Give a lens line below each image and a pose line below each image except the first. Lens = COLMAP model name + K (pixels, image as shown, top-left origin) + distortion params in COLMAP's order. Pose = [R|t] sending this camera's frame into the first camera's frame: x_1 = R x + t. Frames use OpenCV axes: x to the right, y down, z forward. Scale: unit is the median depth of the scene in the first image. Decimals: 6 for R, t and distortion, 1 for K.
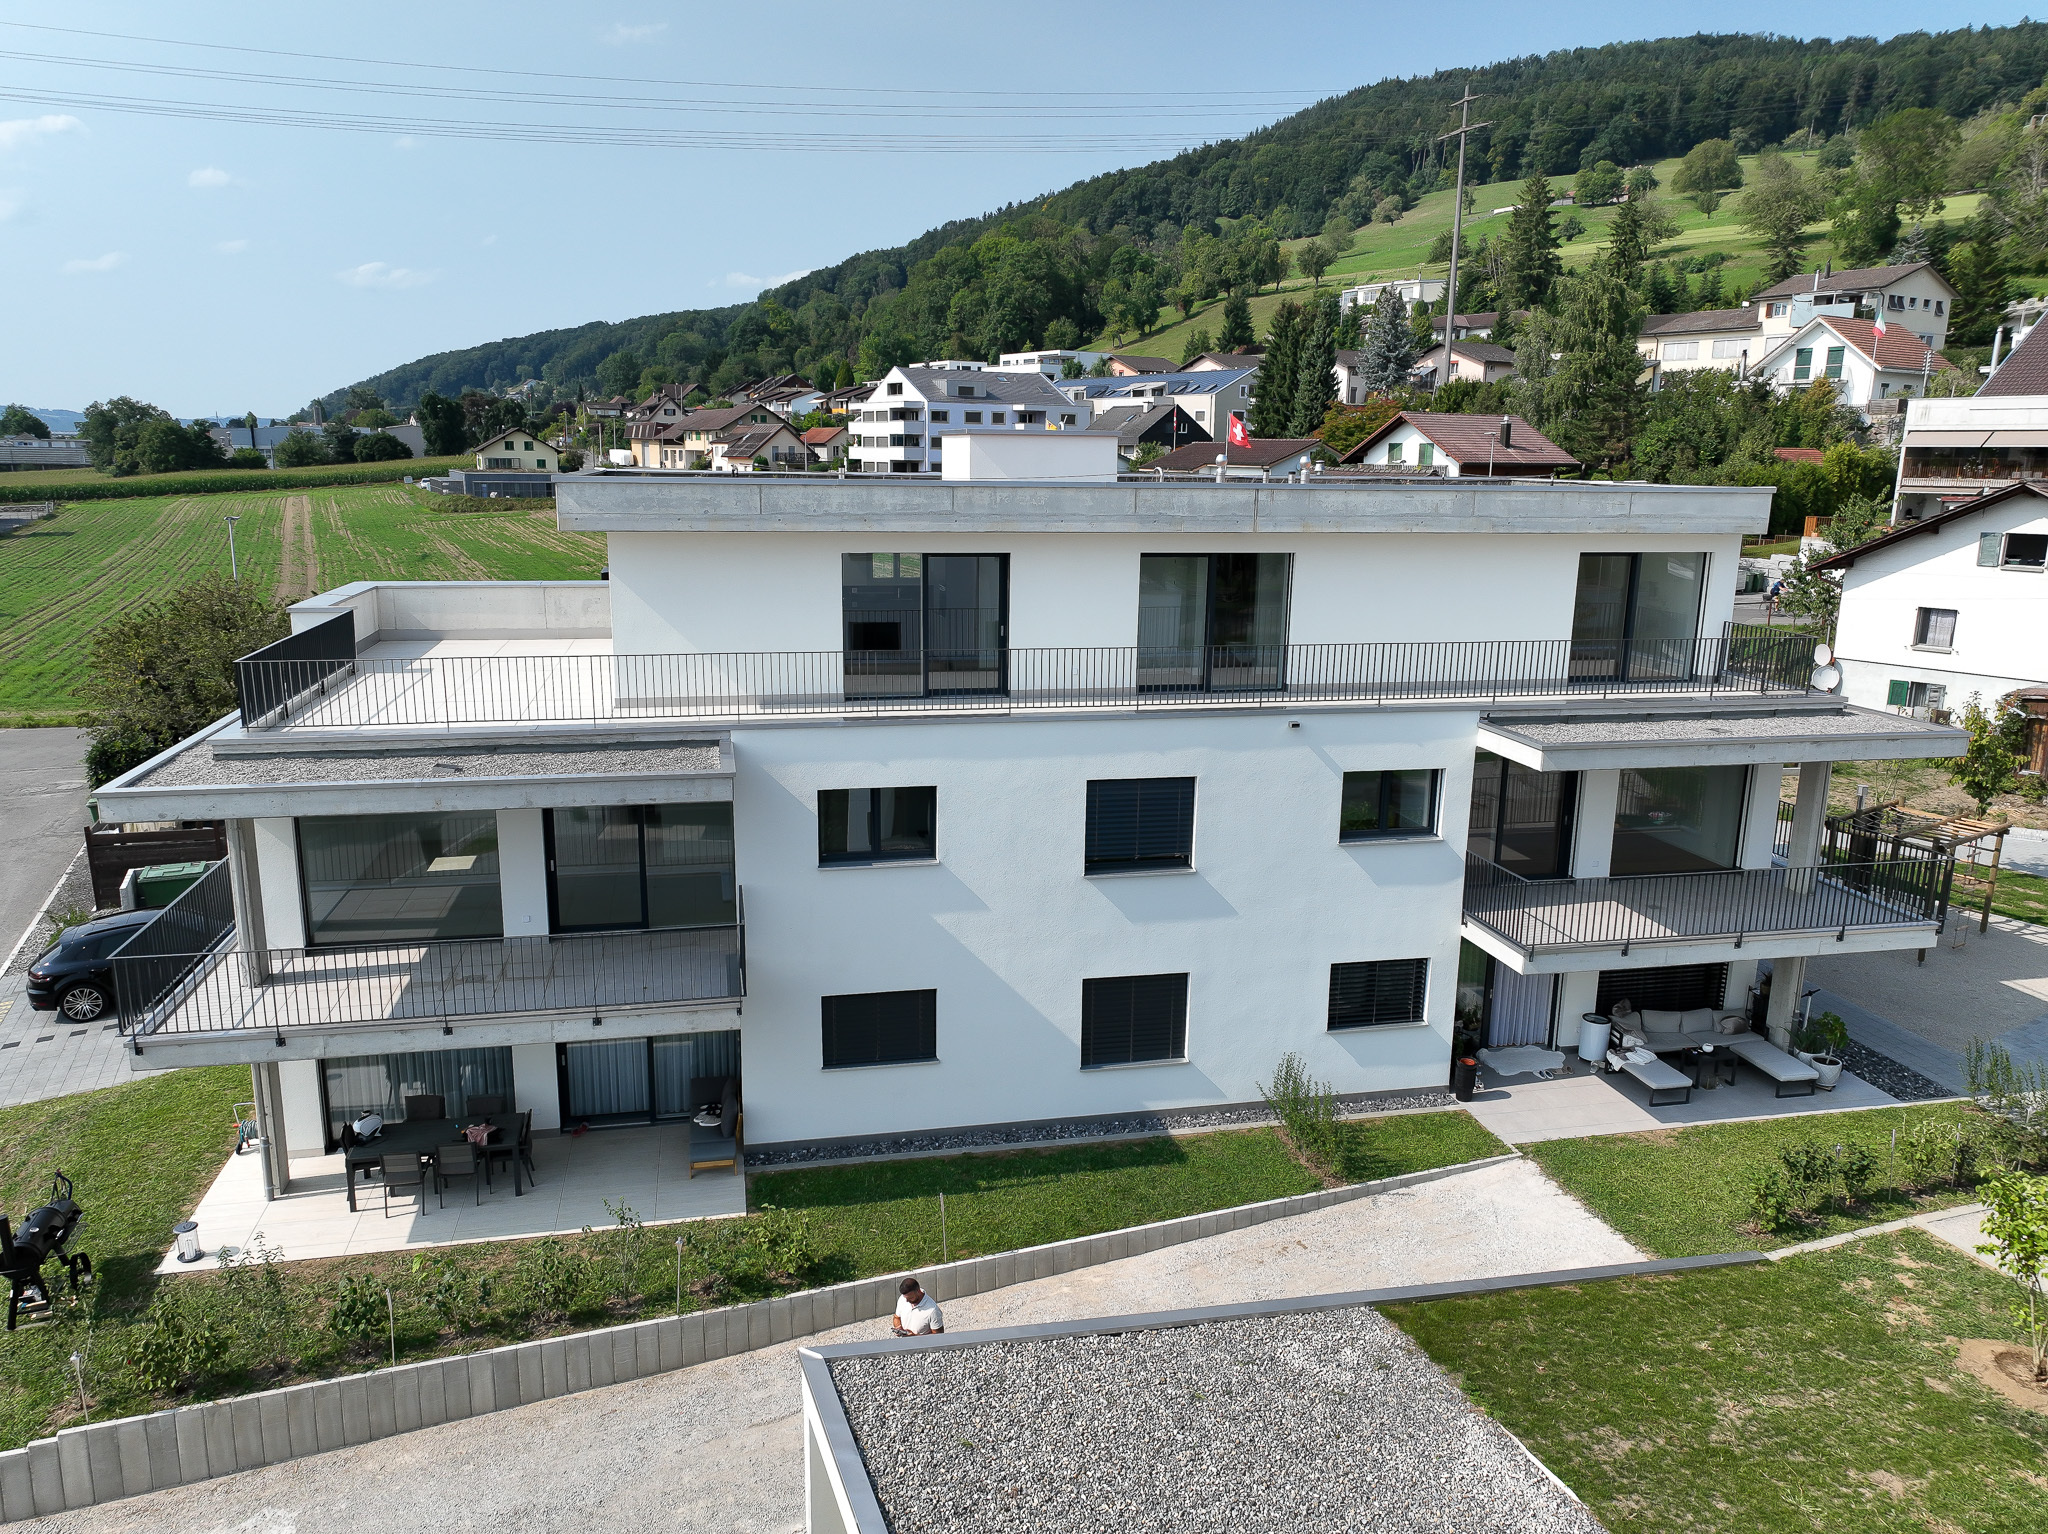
lens RADIAL K [[1440.2, 0, 1027.6], [0, 1440.2, 766.0], [0, 0, 1]] dist [-0.003760, 0.022228]
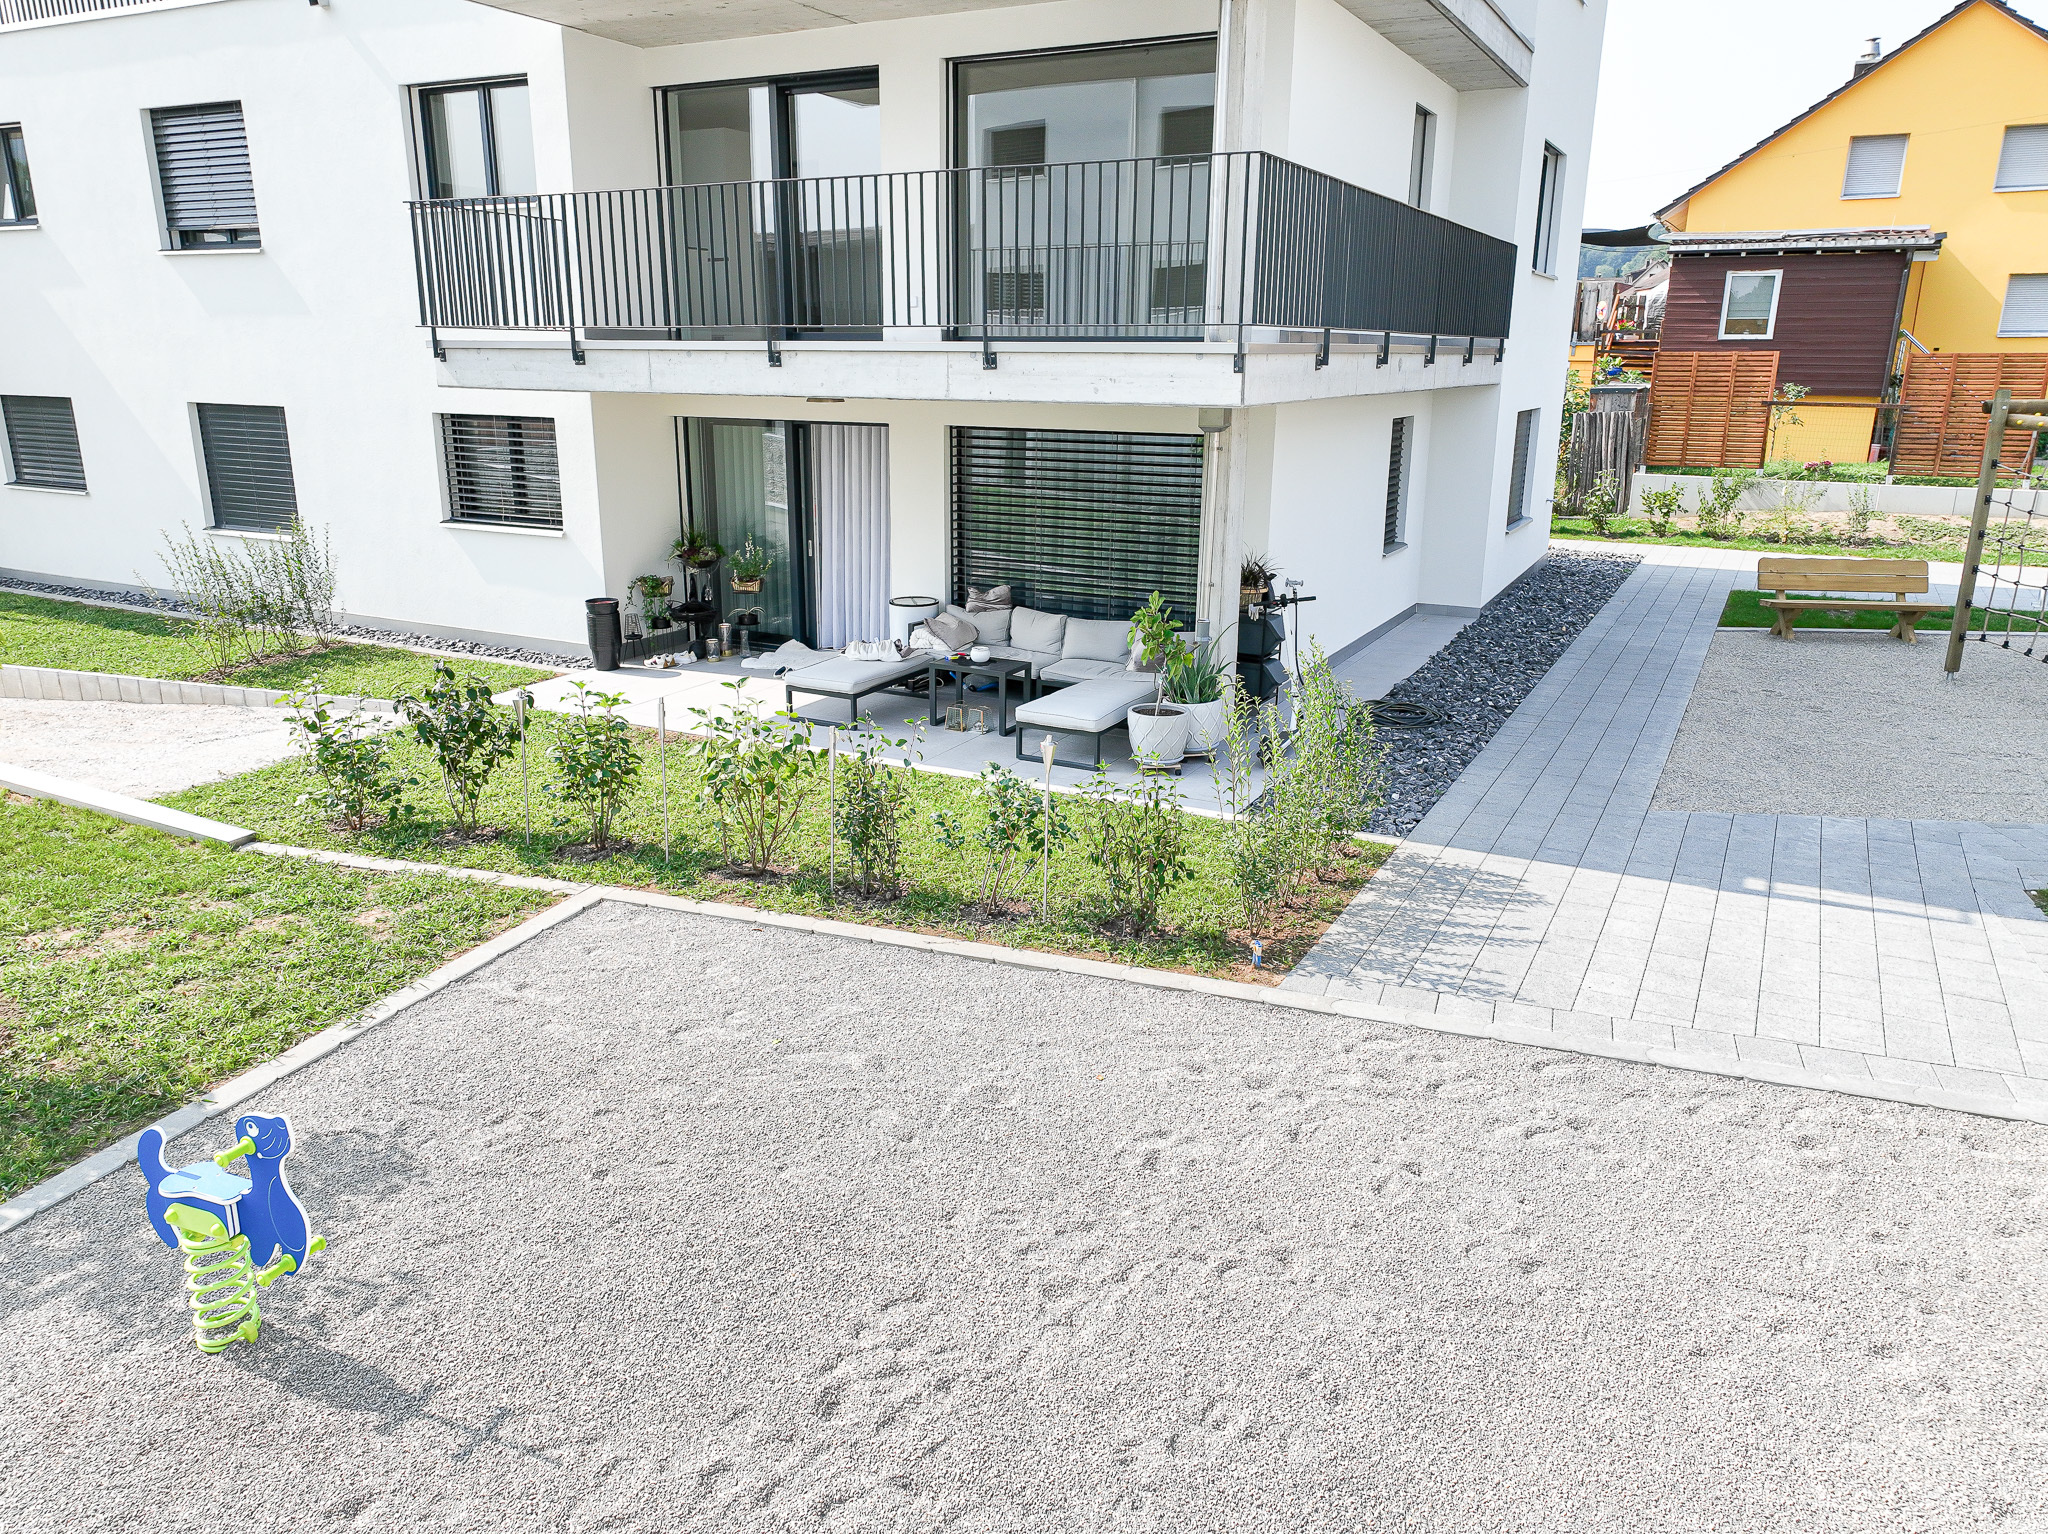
lens RADIAL K [[1440.2, 0, 1029.4], [0, 1440.2, 771.4], [0, 0, 1]] dist [-0.003760, 0.022228]
pose [[0.765532, 0.172901, -0.619730, 0.786090], [-0.134574, 0.984939, 0.108557, 0.175105], [0.629166, 0.000296, 0.777271, 0.606996]]
